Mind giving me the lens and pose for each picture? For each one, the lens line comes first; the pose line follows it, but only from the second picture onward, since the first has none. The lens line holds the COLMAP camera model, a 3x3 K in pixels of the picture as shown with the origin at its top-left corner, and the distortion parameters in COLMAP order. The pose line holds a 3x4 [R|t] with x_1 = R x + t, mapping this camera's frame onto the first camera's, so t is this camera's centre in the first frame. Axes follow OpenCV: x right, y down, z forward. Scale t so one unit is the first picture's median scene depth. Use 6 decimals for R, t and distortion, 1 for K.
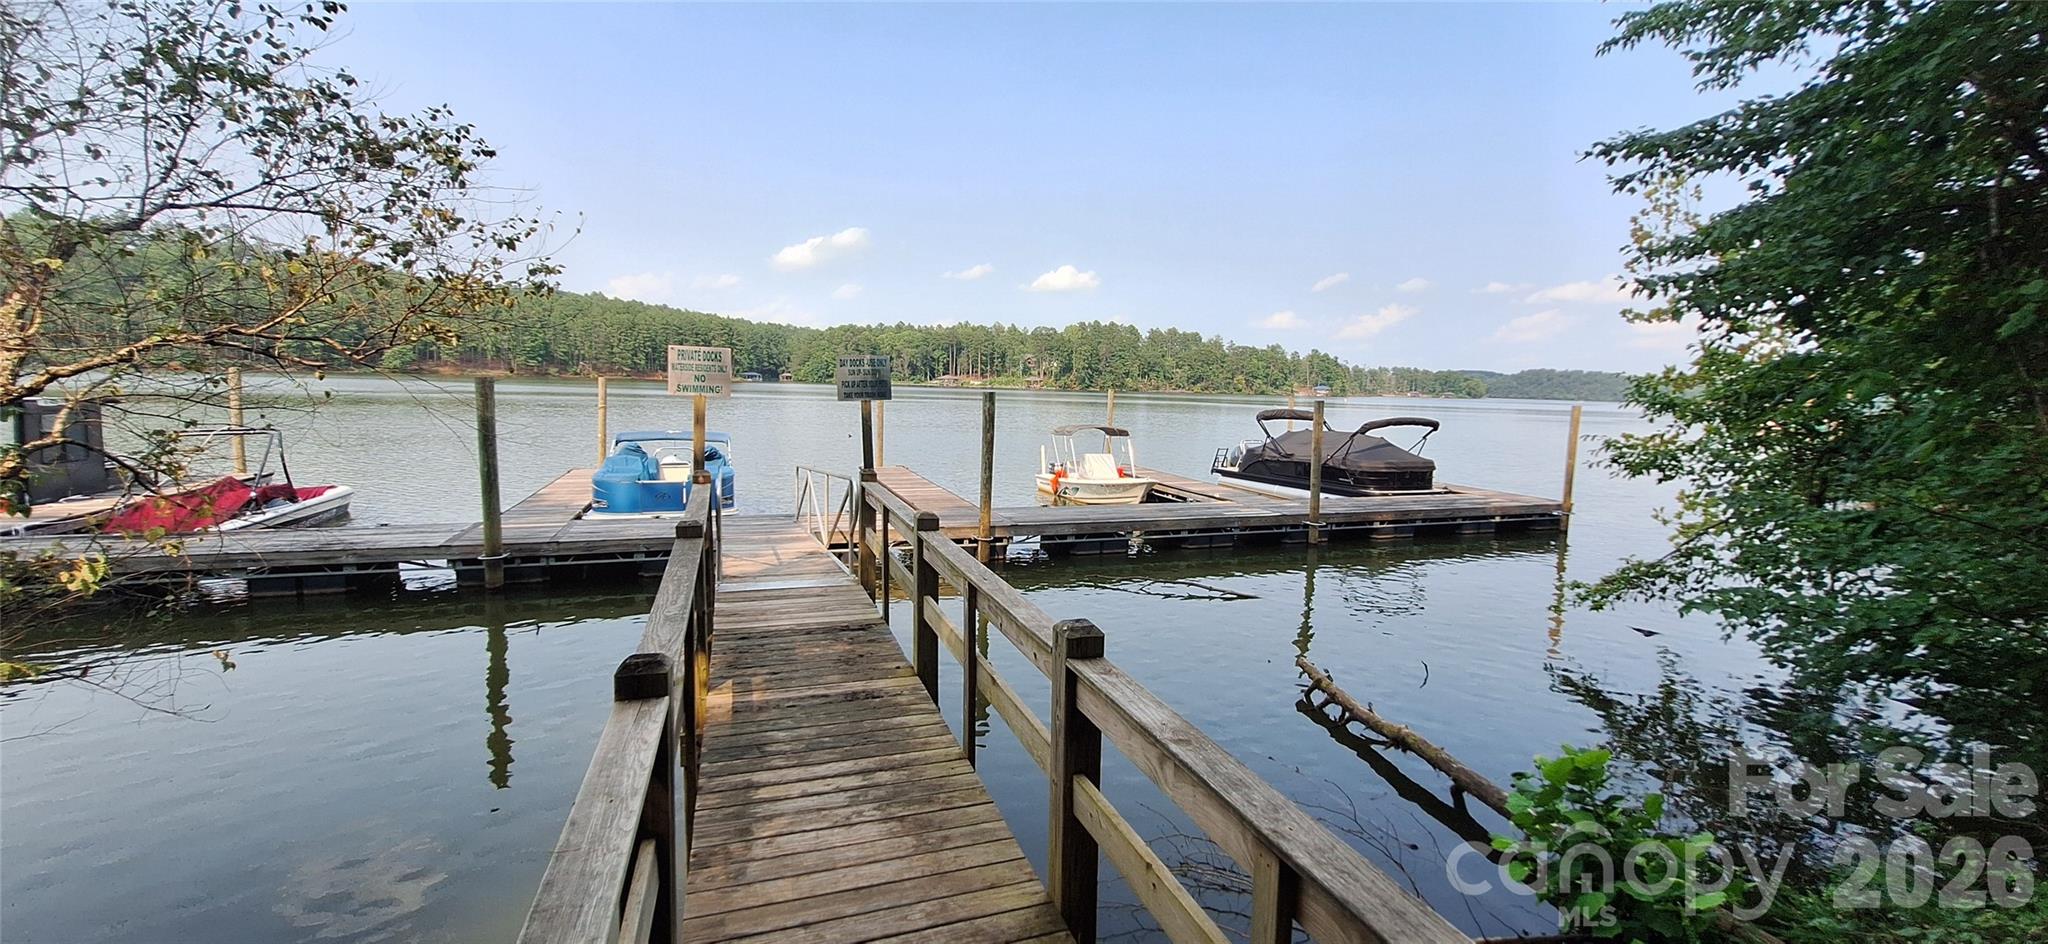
lens RADIAL K [[822.8, 0, 1049.3], [0, 822.8, 460.9], [0, 0, 1]] dist [-0.014094, 0.000253]
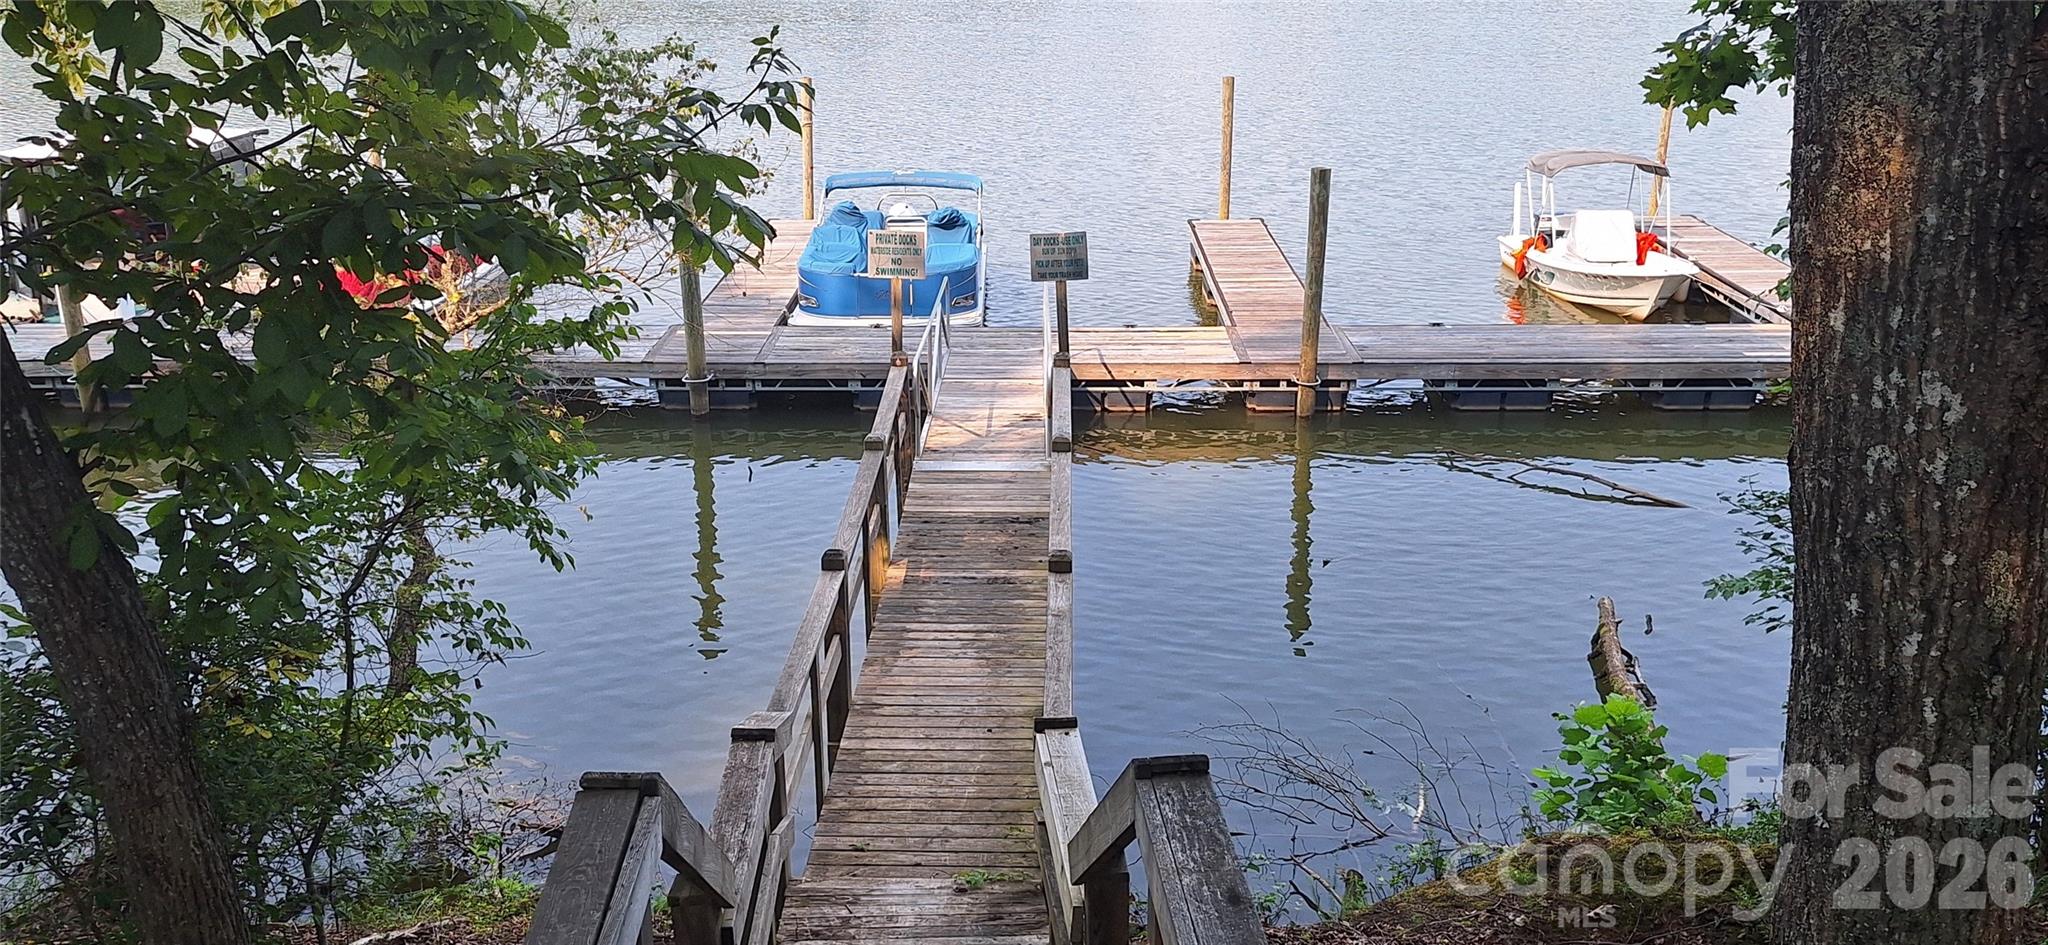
lens RADIAL K [[1372.8, 0, 1019.3], [0, 1372.8, 542.1], [0, 0, 1]] dist [0.091770, -0.122740]
pose [[0.938306, 0.099984, -0.331036, 0.070854], [-0.017345, 0.969692, 0.243715, -0.041388], [0.345370, -0.222938, 0.911602, -0.129906]]
